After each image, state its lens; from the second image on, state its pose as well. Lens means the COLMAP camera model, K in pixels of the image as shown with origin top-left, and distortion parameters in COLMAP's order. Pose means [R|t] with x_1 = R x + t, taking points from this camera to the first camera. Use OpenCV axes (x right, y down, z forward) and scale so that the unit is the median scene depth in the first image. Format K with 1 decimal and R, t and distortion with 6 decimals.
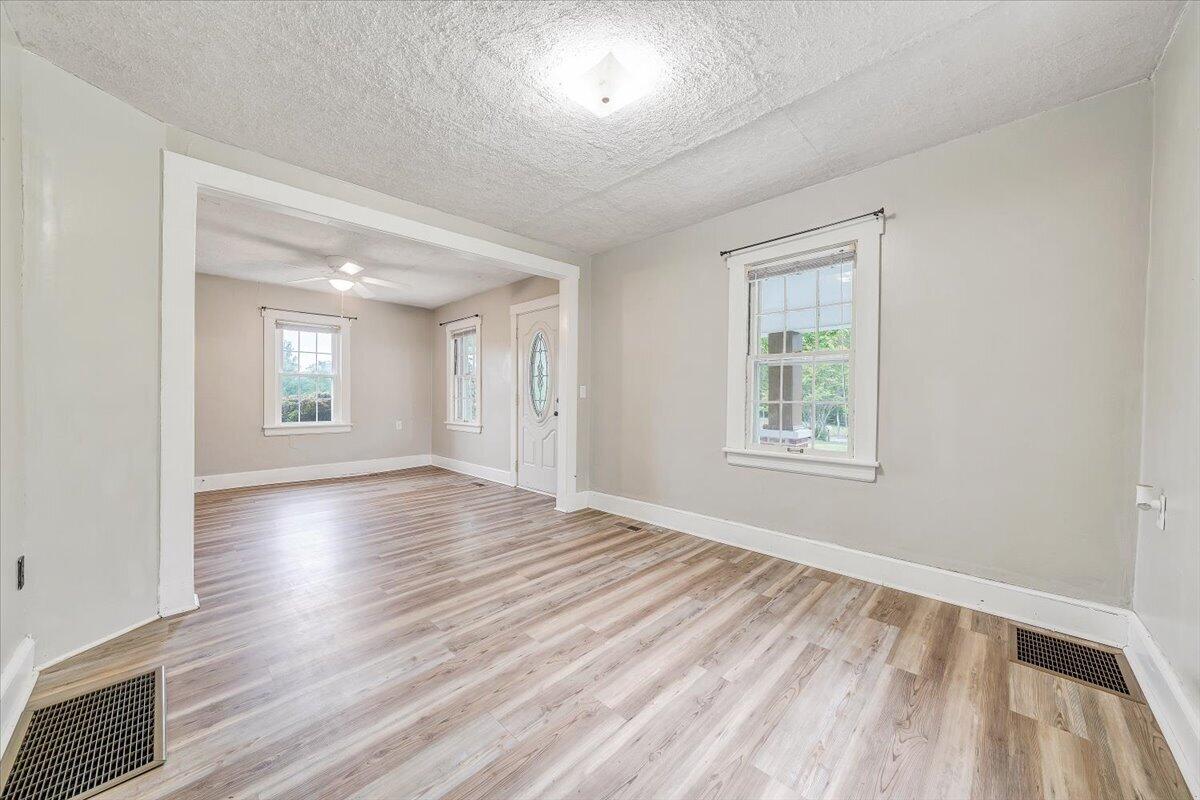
lens RADIAL K [[418.0, 0, 587.8], [0, 418.0, 398.4], [0, 0, 1]] dist [0.001323, 0.000030]
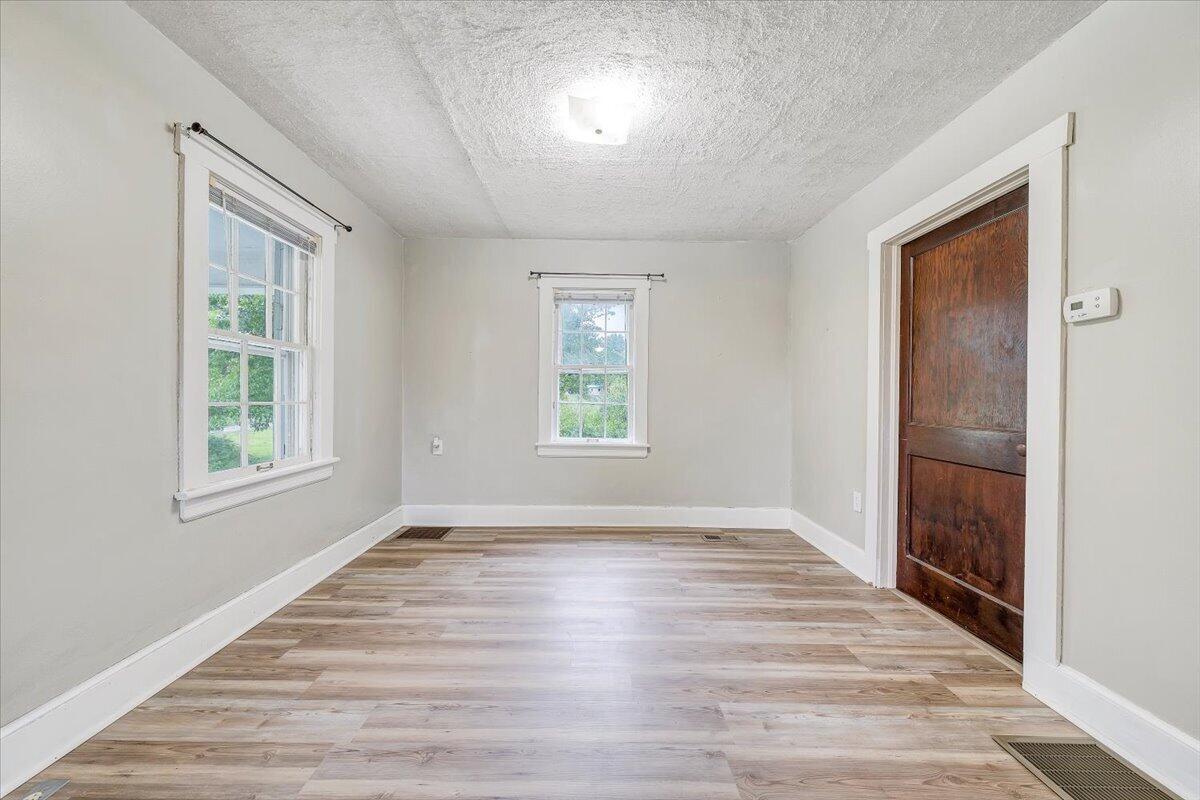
lens RADIAL K [[418.4, 0, 596.1], [0, 418.4, 398.4], [0, 0, 1]] dist [-0.000912, -0.000259]
pose [[-0.715662, -0.012144, 0.698342, -0.451193], [-0.006485, 0.999921, 0.010743, -0.011133], [-0.698417, 0.003160, -0.715684, 1.107553]]
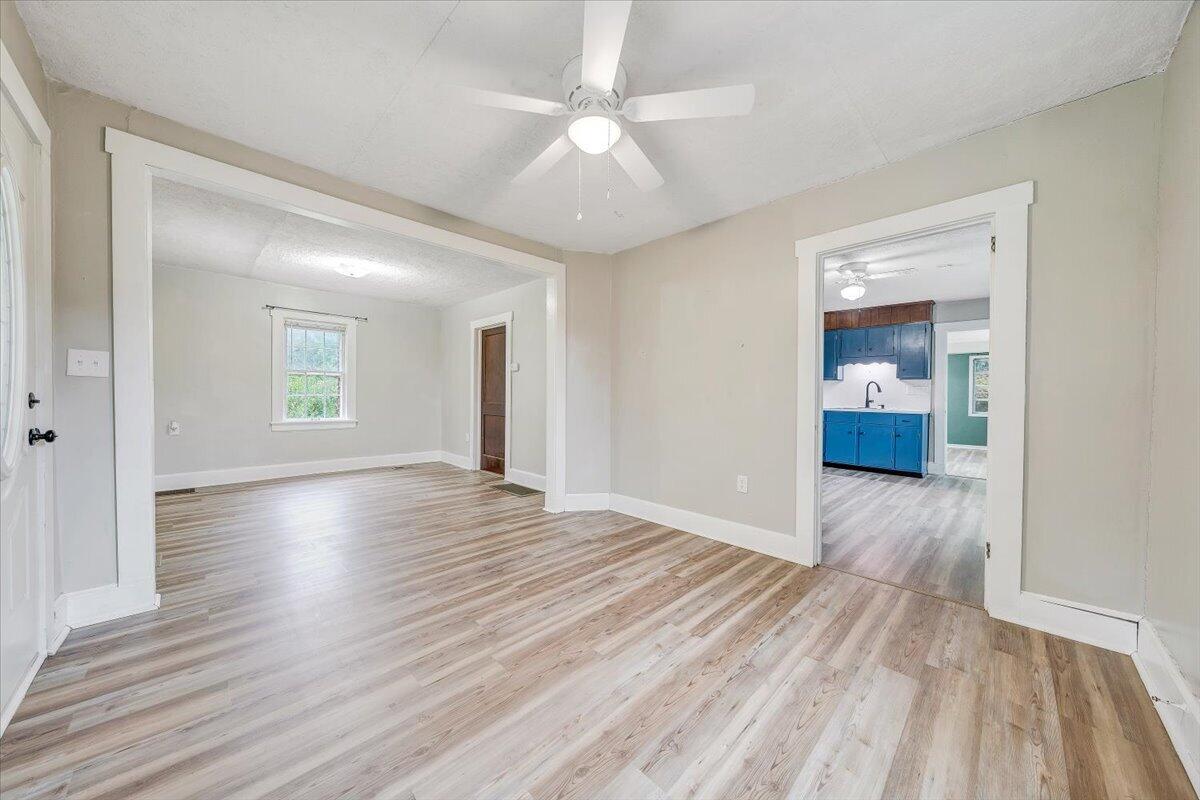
lens RADIAL K [[409.4, 0, 589.7], [0, 409.4, 397.7], [0, 0, 1]] dist [-0.001462, -0.000012]
pose [[-0.999788, -0.014090, 0.015004, -0.927033], [-0.013885, 0.999810, 0.013654, -0.016191], [-0.015194, 0.013443, -0.999794, 2.235213]]
